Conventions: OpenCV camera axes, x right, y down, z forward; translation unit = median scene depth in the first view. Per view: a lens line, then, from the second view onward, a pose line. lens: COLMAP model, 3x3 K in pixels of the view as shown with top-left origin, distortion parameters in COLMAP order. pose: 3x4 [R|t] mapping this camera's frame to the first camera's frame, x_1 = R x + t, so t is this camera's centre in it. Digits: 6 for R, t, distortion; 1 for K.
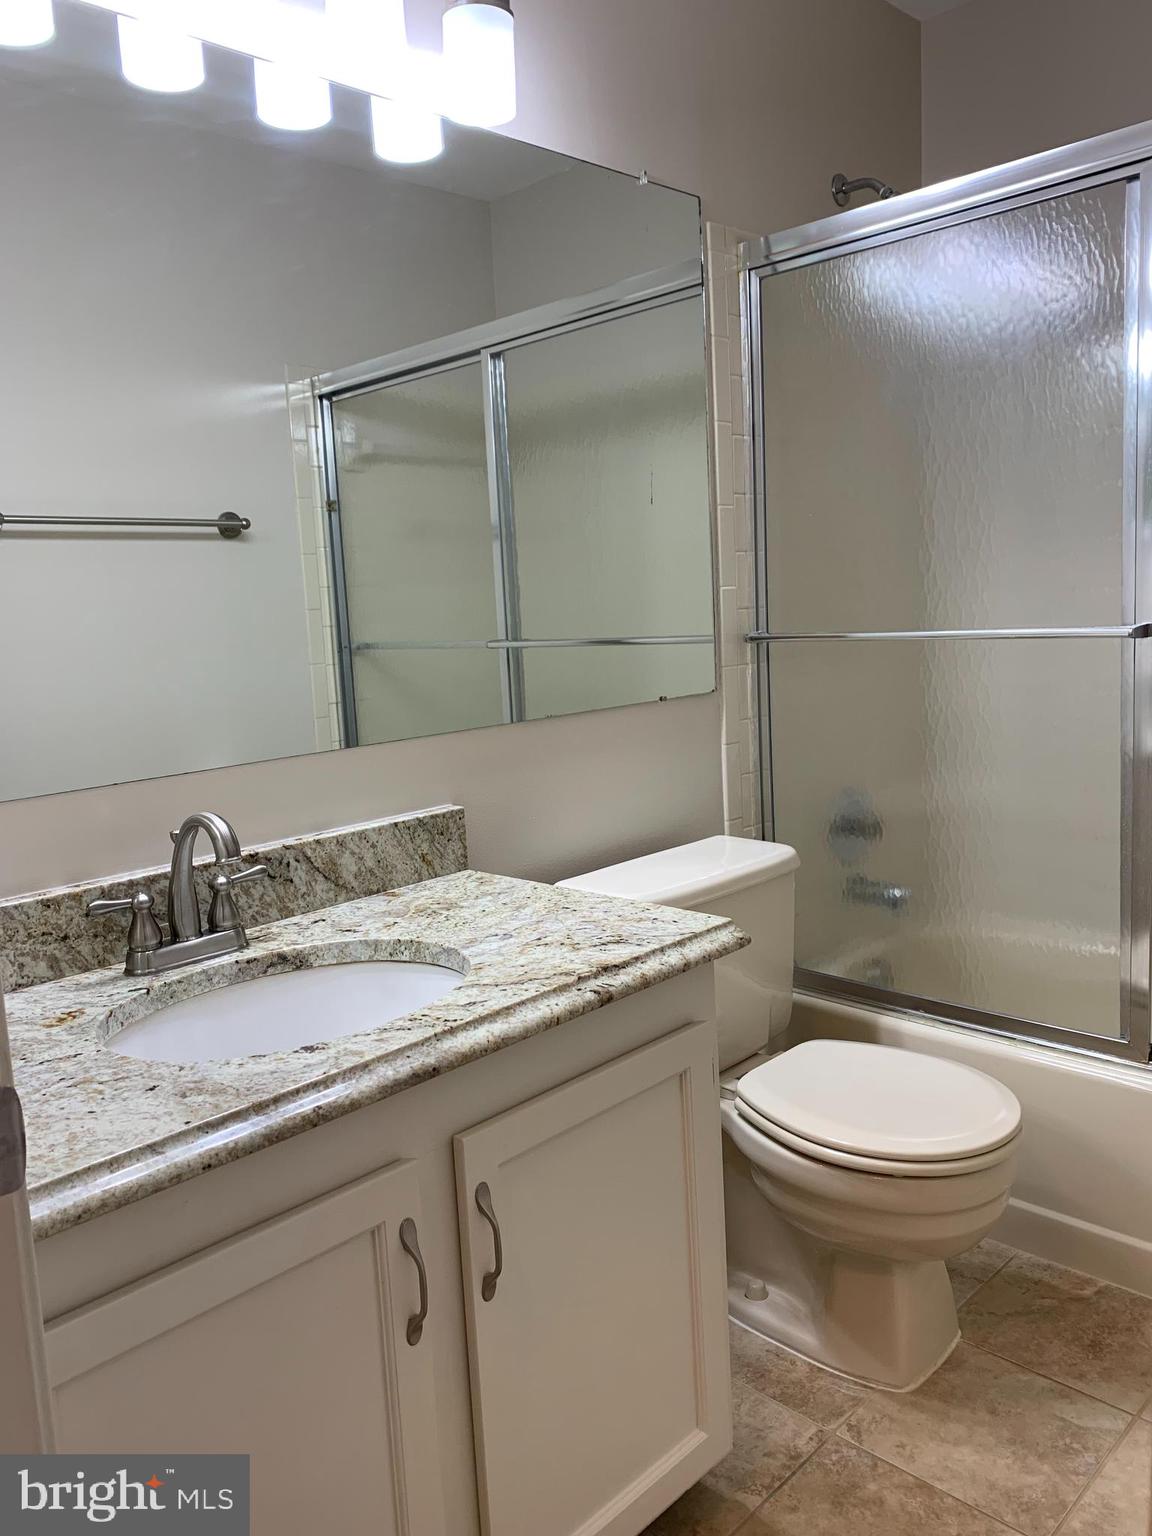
lens RADIAL K [[1183.9, 0, 576.0], [0, 1183.9, 768.0], [0, 0, 1]] dist [0.062778, -0.063921]
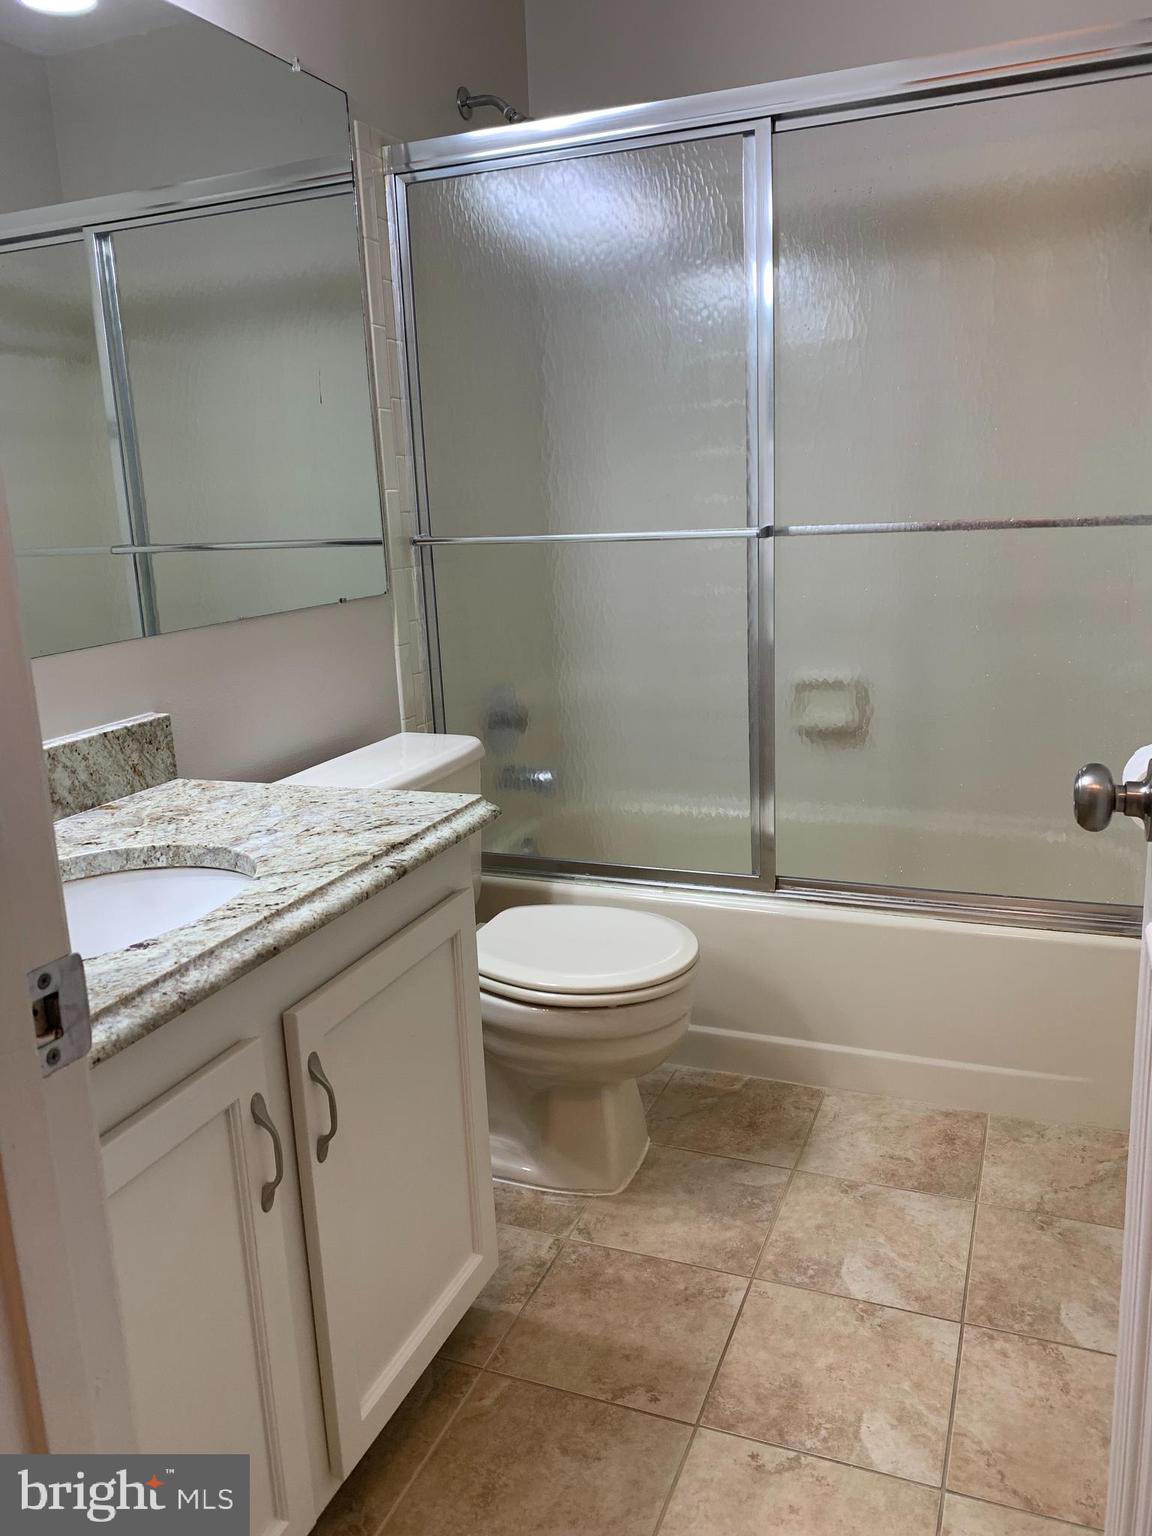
lens RADIAL K [[1192.5, 0, 576.0], [0, 1192.5, 768.0], [0, 0, 1]] dist [0.120342, -0.246632]
pose [[0.922161, -0.075049, 0.379457, -0.183930], [0.049992, 0.995894, 0.075477, 0.021242], [-0.383563, -0.050632, 0.922126, -0.041723]]
